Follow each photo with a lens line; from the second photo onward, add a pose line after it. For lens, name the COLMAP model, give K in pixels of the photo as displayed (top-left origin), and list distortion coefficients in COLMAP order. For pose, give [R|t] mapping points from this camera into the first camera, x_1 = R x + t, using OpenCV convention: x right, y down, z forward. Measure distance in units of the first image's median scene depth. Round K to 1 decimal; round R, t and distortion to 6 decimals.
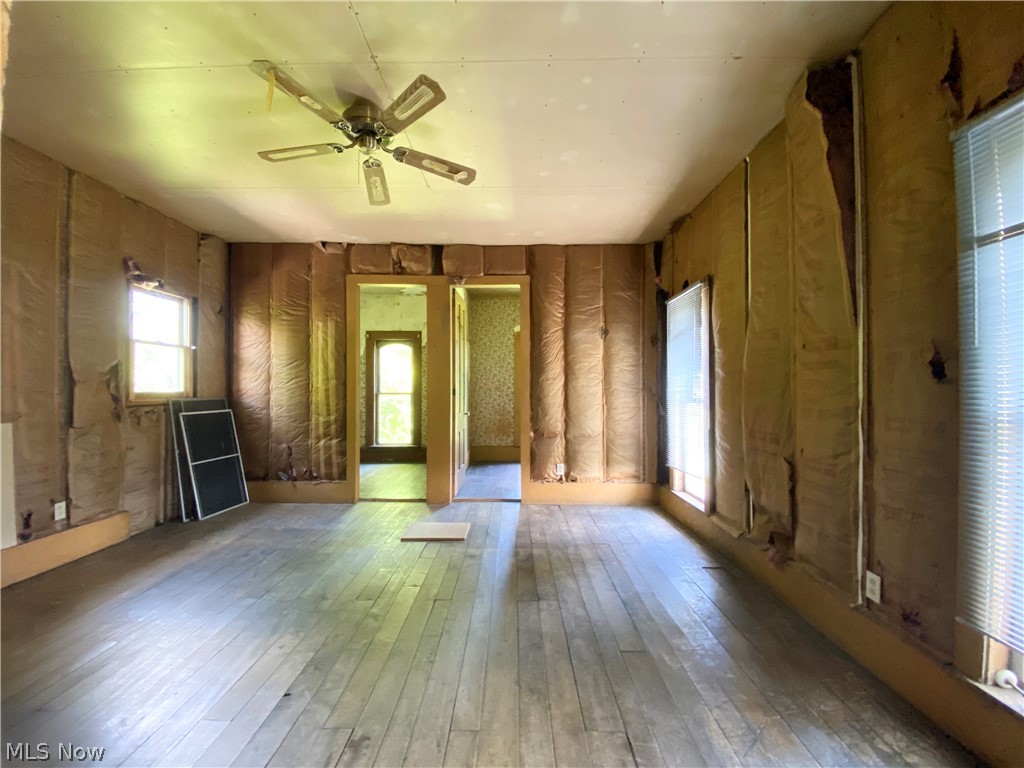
lens RADIAL K [[412.5, 0, 510.1], [0, 412.5, 386.8], [0, 0, 1]] dist [0.013769, -0.003802]
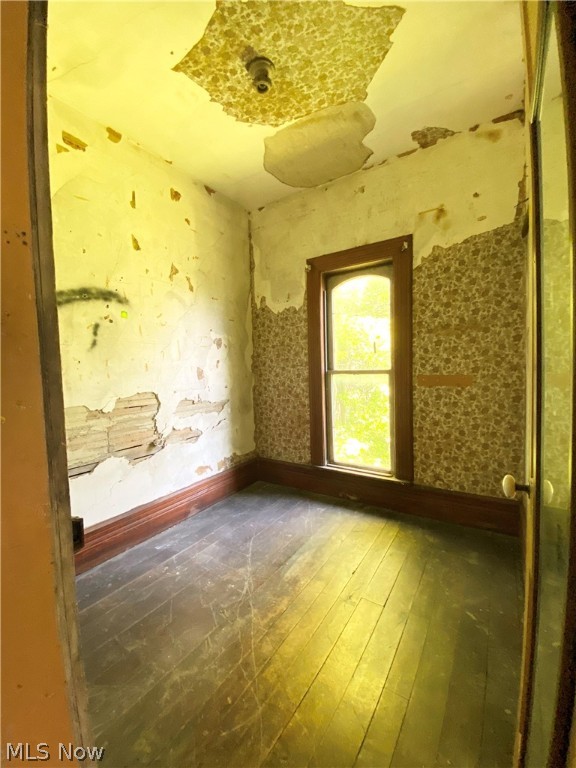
lens RADIAL K [[309.4, 0, 286.8], [0, 309.4, 383.3], [0, 0, 1]] dist [0.013769, -0.003802]
pose [[0.831561, 0.009772, -0.555347, -0.138546], [0.029902, 0.997608, 0.062329, 0.003120], [0.554627, -0.068436, 0.829280, 0.629961]]
